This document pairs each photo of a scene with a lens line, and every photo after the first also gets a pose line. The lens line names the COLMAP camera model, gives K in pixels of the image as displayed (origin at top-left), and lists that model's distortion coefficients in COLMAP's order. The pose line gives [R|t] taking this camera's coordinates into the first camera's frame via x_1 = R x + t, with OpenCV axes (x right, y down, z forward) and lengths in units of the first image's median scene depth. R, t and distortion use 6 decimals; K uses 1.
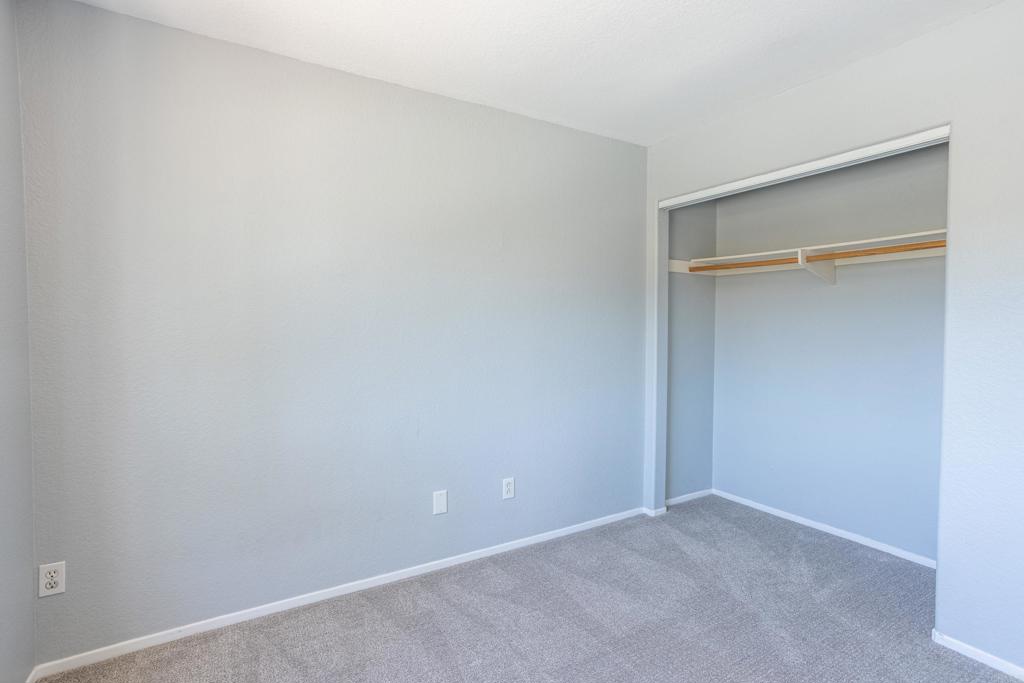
lens RADIAL K [[502.4, 0, 517.8], [0, 502.4, 336.9], [0, 0, 1]] dist [-0.004488, 0.001608]
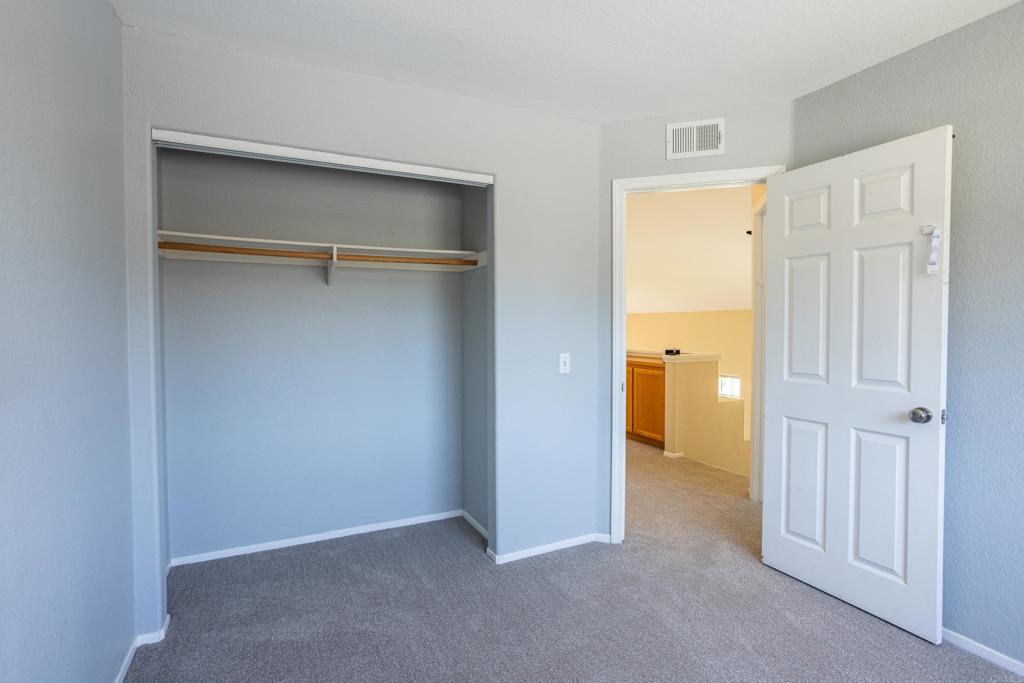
lens RADIAL K [[502.4, 0, 517.6], [0, 502.4, 340.2], [0, 0, 1]] dist [-0.004488, 0.001608]
pose [[0.081551, -0.028697, 0.996256, -0.326572], [0.023917, 0.999354, 0.026828, -0.013806], [-0.996382, 0.021639, 0.082184, 0.570538]]
